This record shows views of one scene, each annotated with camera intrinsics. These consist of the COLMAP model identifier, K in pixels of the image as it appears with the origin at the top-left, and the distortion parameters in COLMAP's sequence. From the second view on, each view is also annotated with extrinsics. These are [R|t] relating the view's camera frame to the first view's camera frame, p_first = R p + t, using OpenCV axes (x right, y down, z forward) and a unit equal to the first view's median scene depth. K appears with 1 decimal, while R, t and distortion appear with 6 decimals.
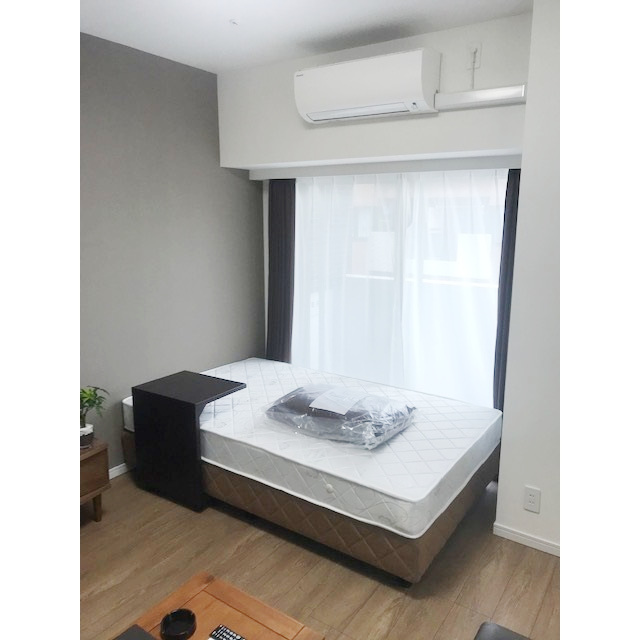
lens RADIAL K [[527.1, 0, 319.9], [0, 527.1, 317.7], [0, 0, 1]] dist [0.037833, -0.020933]
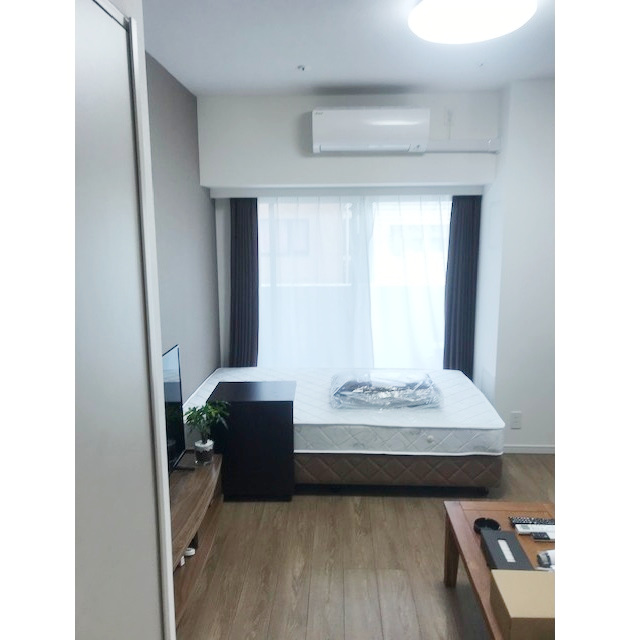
lens RADIAL K [[527.1, 0, 318.2], [0, 527.1, 320.8], [0, 0, 1]] dist [0.037833, -0.020933]
pose [[0.843893, -0.097503, 0.527578, -0.757804], [0.110239, 0.993878, 0.007348, -0.004447], [-0.525064, 0.051959, 0.849475, 0.024211]]
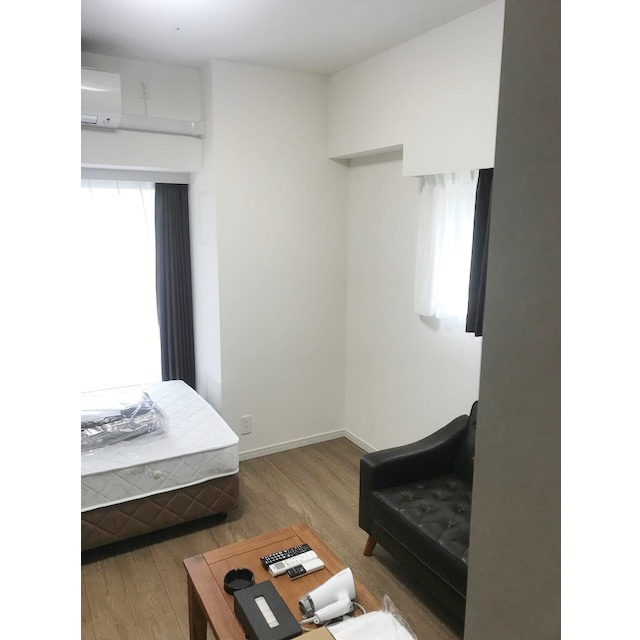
lens RADIAL K [[527.1, 0, 321.8], [0, 527.1, 313.3], [0, 0, 1]] dist [0.037833, -0.020933]
pose [[0.434189, -0.162438, 0.886055, -0.648505], [0.168693, 0.980869, 0.097156, -0.043606], [-0.884885, 0.107288, 0.453285, 0.151849]]
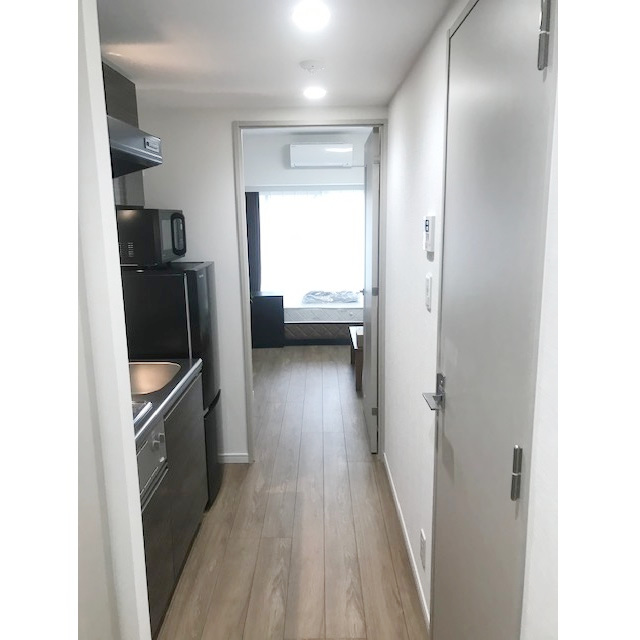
lens RADIAL K [[527.1, 0, 318.2], [0, 527.1, 326.1], [0, 0, 1]] dist [0.037833, -0.020933]
pose [[0.825036, -0.128296, 0.550323, -1.347790], [0.127194, 0.991057, 0.040357, 0.223409], [-0.550579, 0.036701, 0.833976, -0.922428]]
